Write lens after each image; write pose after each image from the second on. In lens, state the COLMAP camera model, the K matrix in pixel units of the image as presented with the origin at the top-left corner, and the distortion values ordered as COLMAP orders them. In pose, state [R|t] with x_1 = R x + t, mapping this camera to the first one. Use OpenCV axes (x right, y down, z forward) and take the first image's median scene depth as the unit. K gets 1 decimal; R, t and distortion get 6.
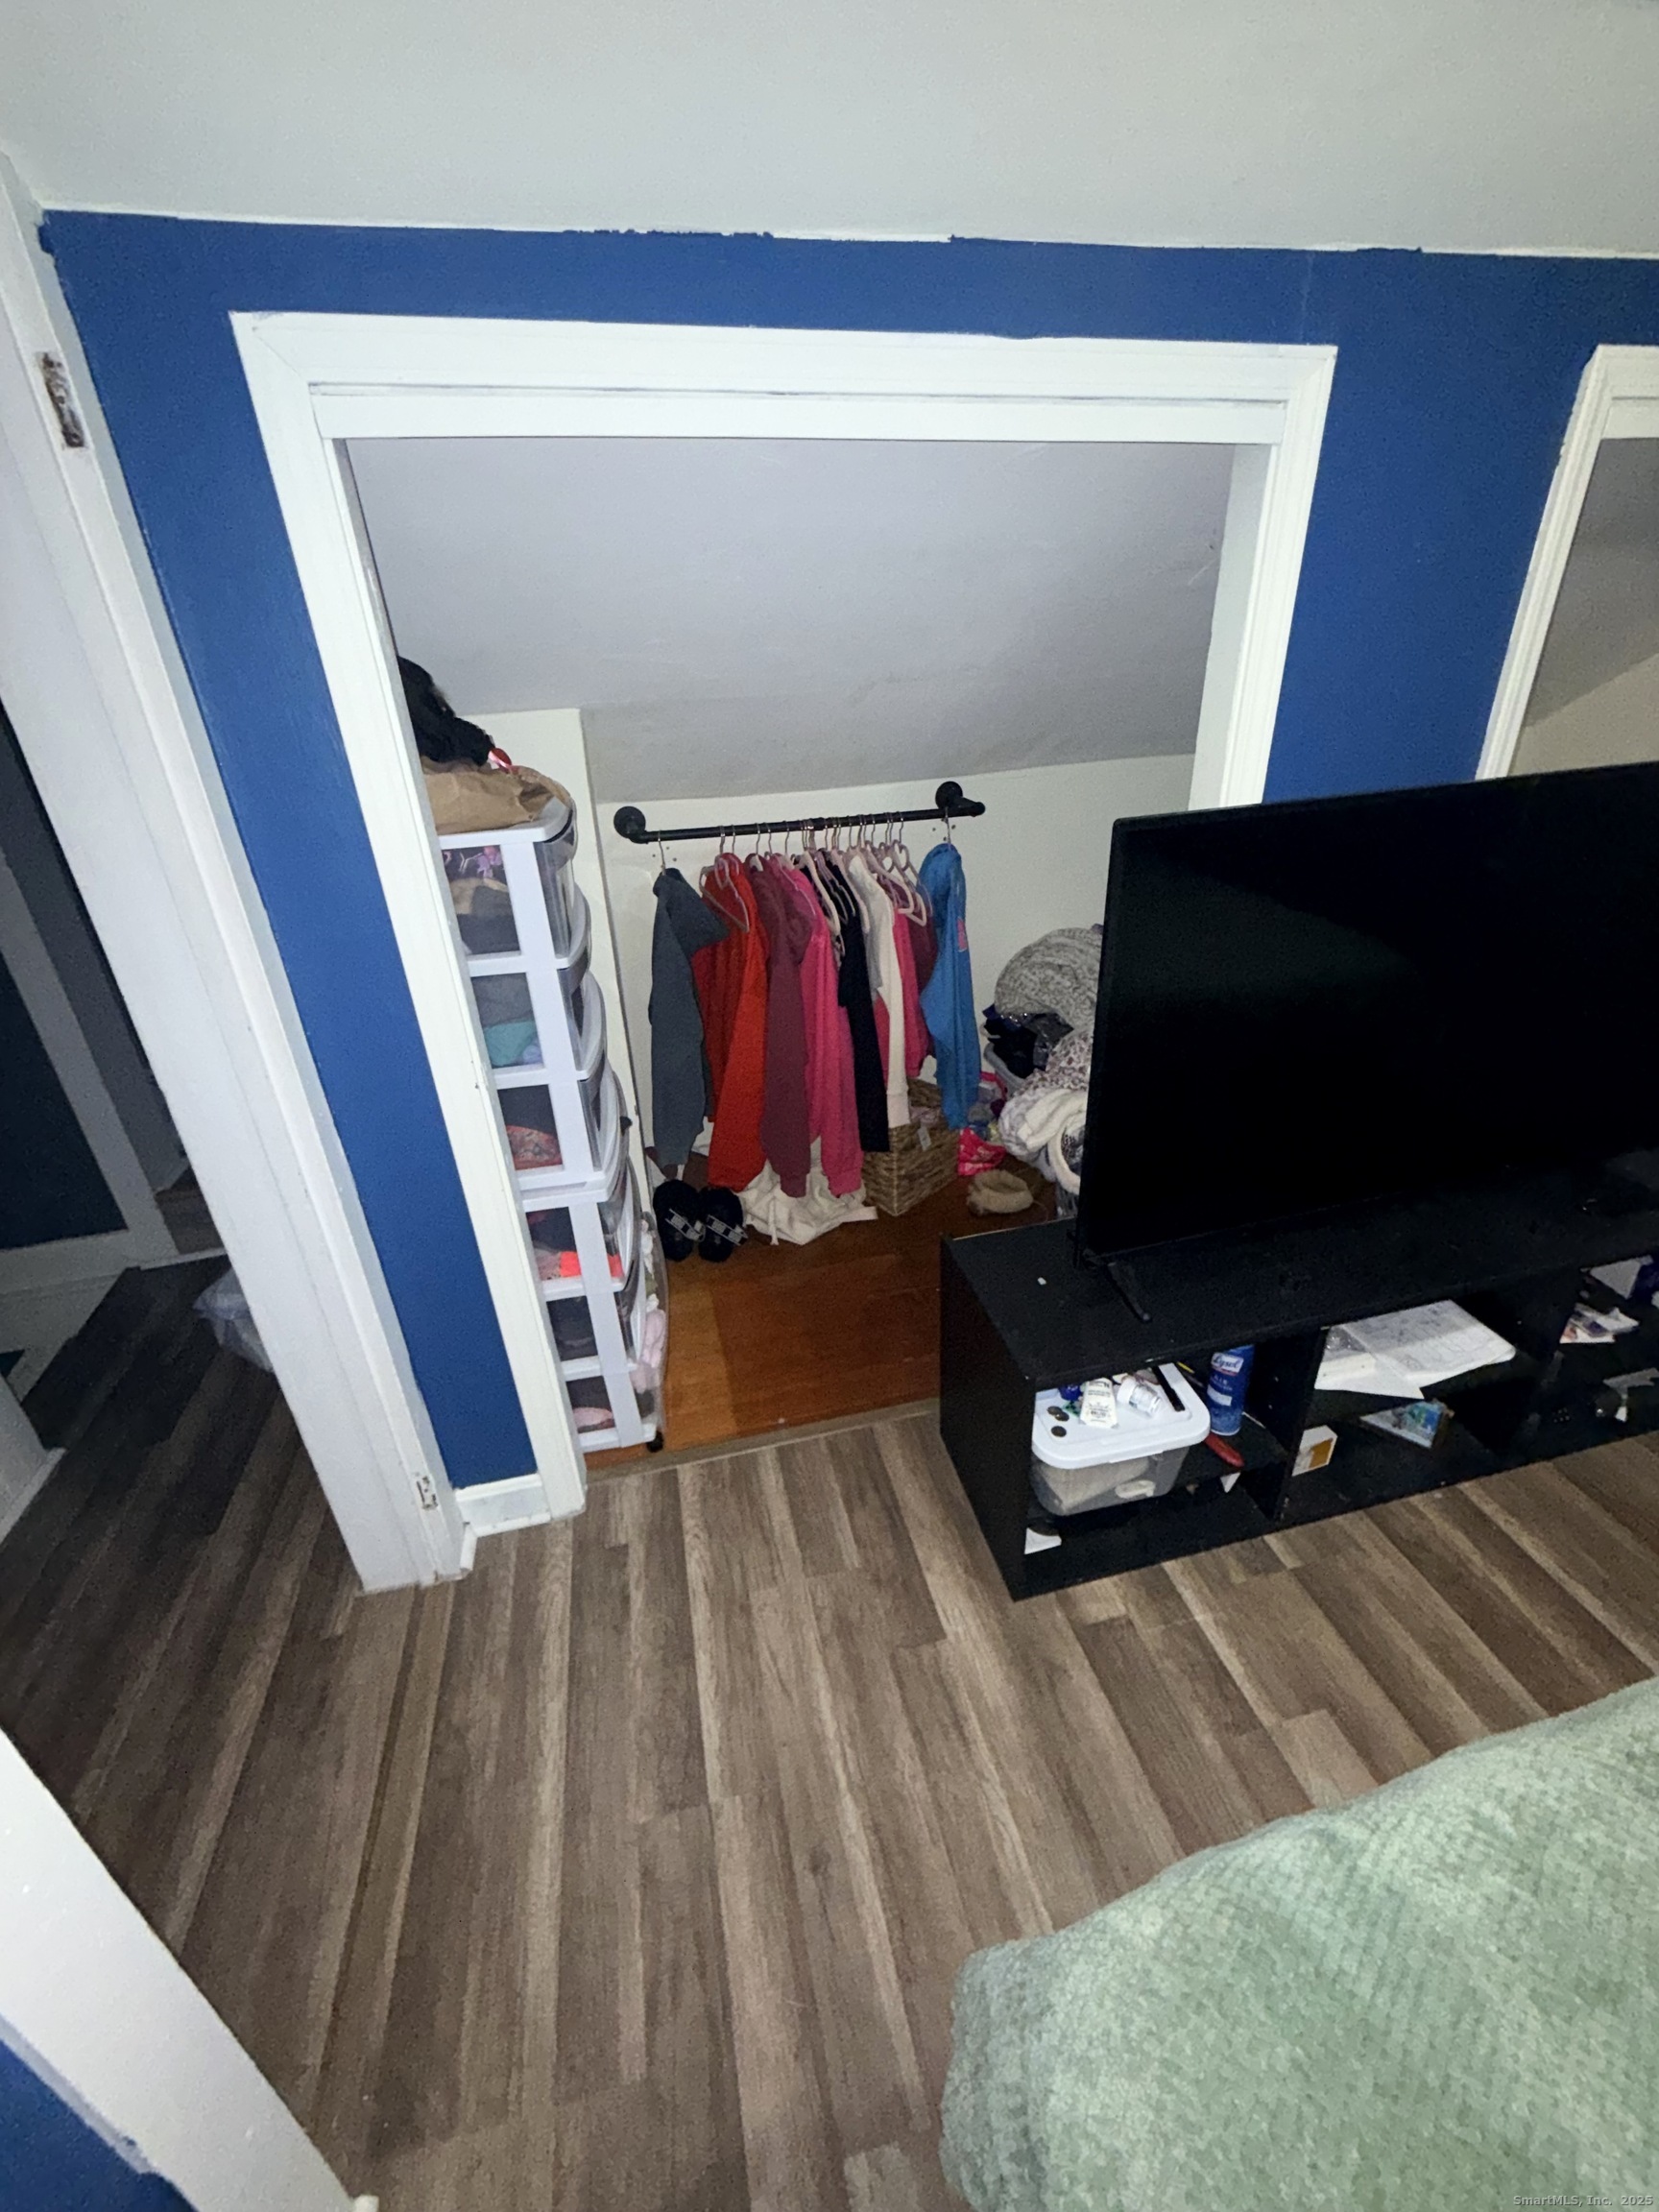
lens RADIAL K [[882.3, 0, 832.7], [0, 882.3, 1100.2], [0, 0, 1]] dist [0.000937, 0.000409]
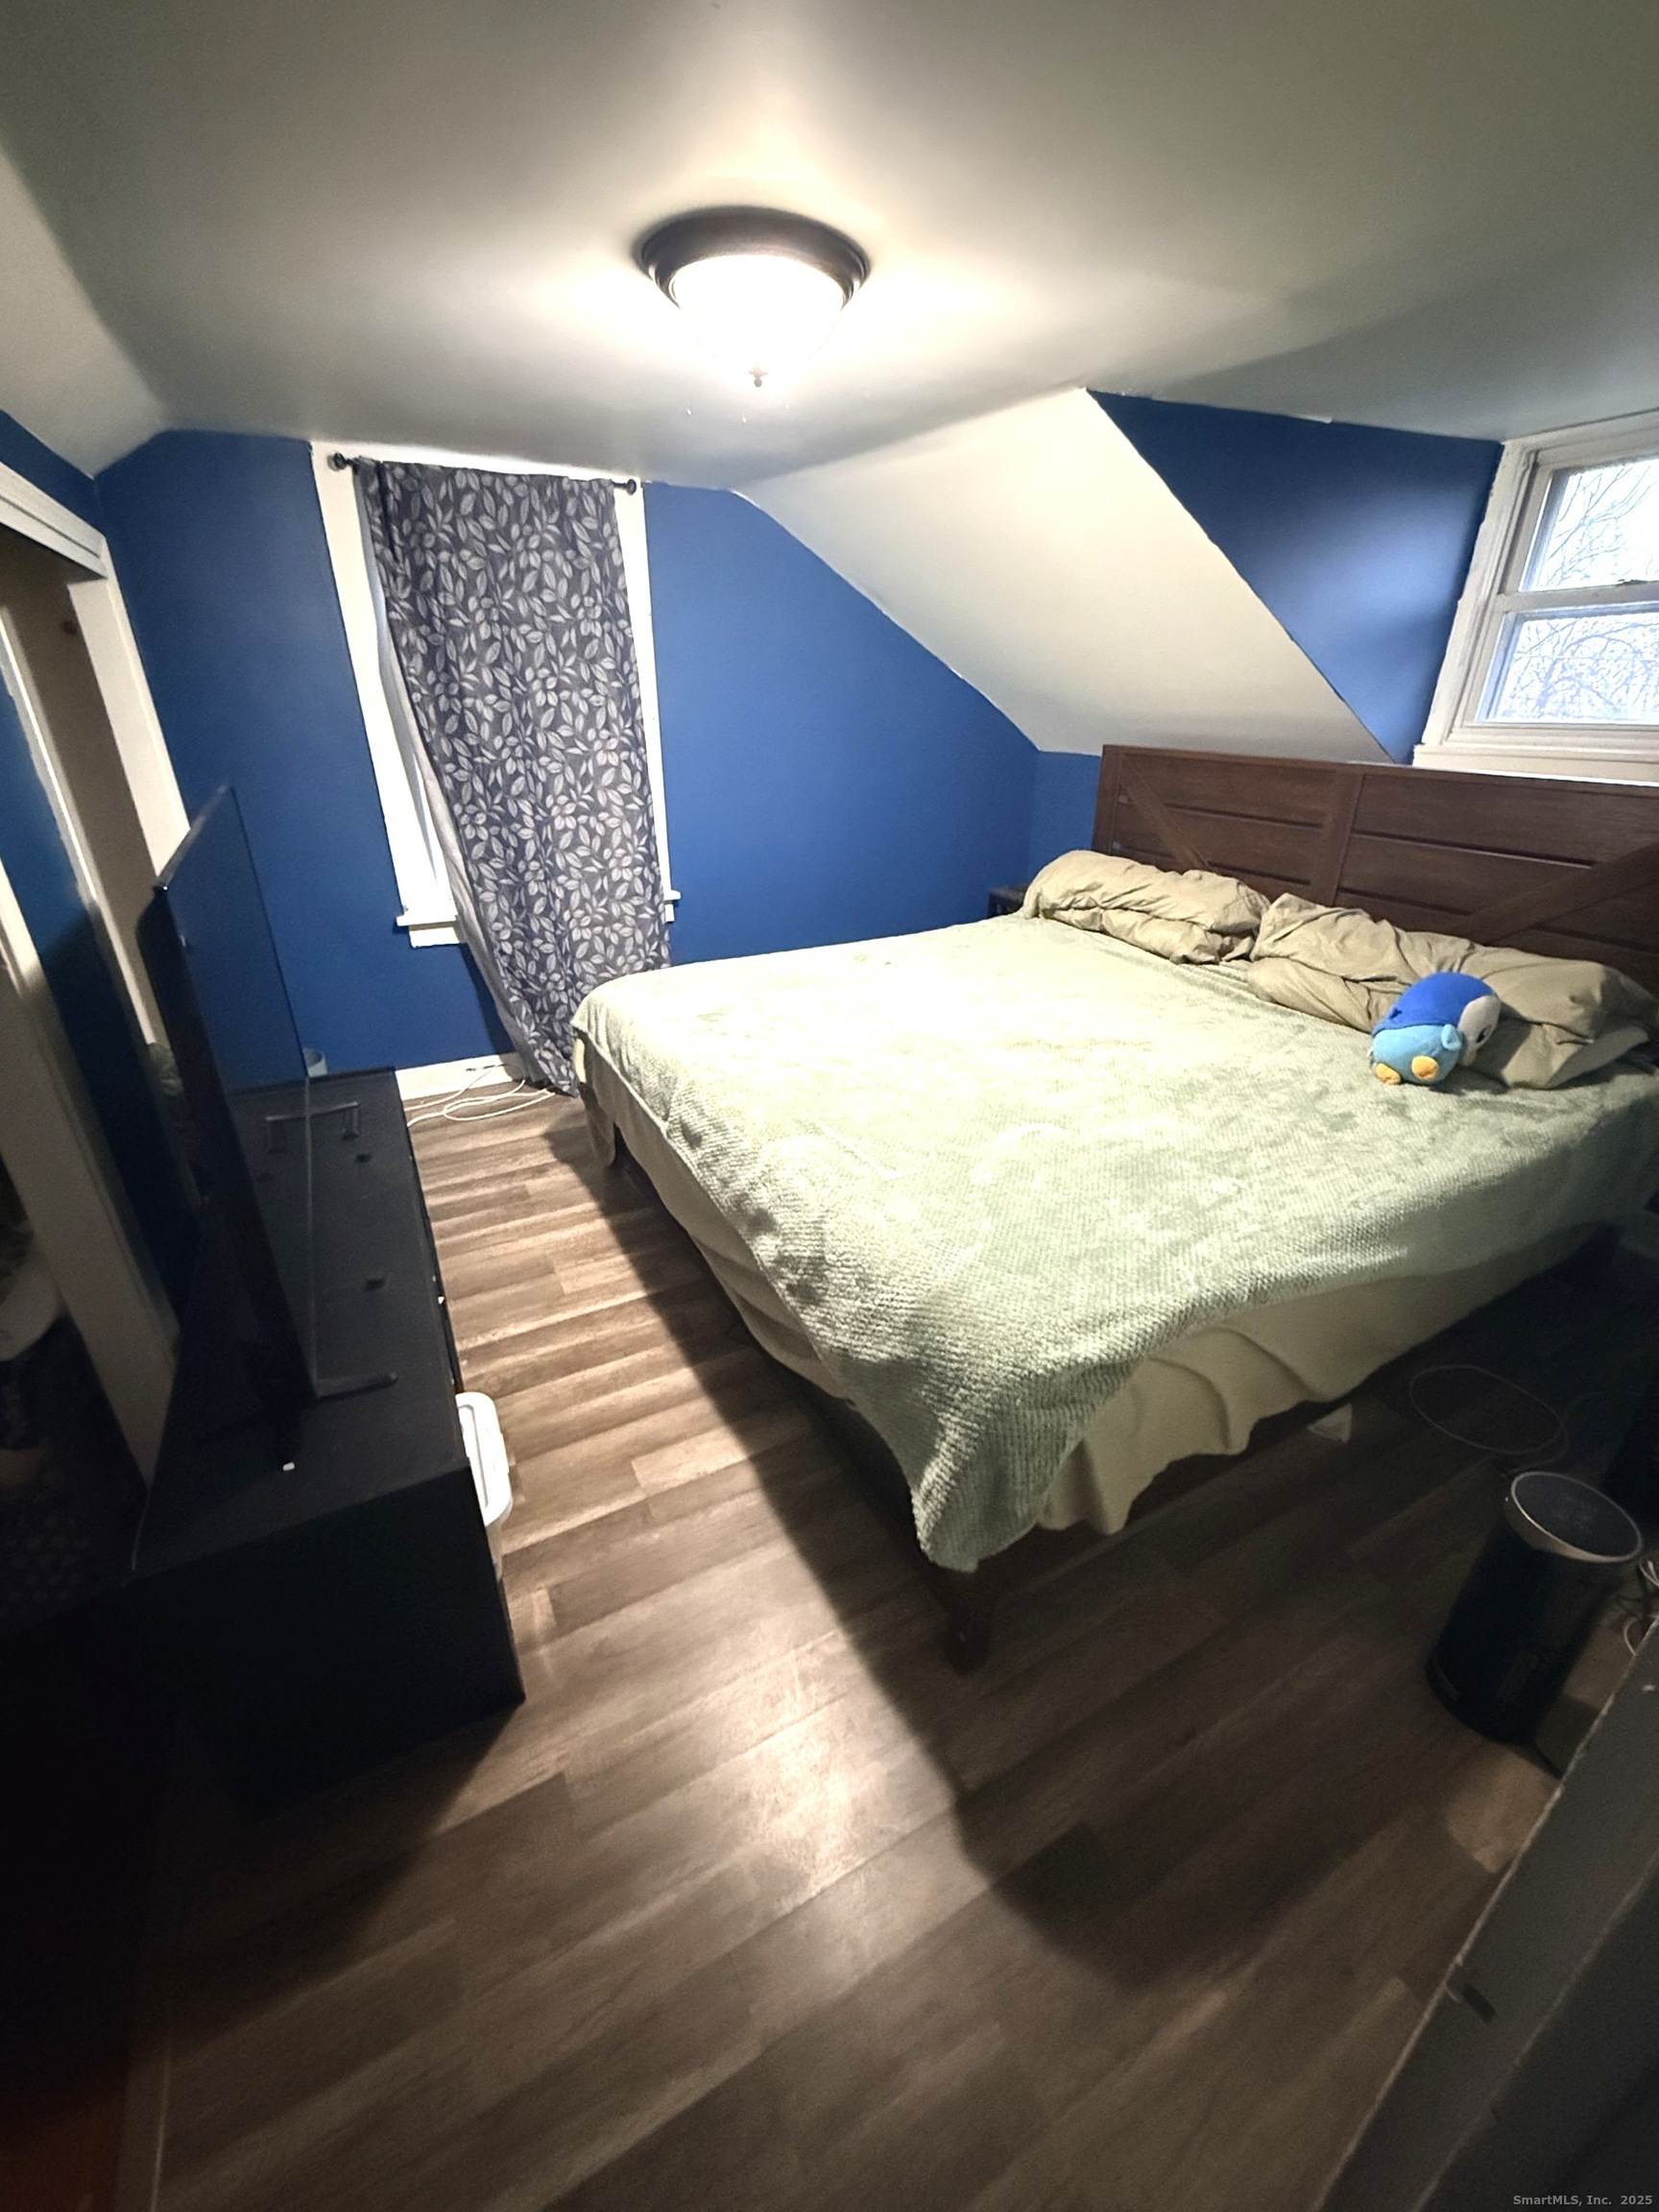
lens RADIAL K [[882.3, 0, 830.6], [0, 882.3, 1102.2], [0, 0, 1]] dist [0.000937, 0.000409]
pose [[-0.248042, -0.372074, 0.894448, -0.482968], [0.434604, 0.782434, 0.446000, -0.198413], [-0.865791, 0.499357, -0.032372, 0.453532]]
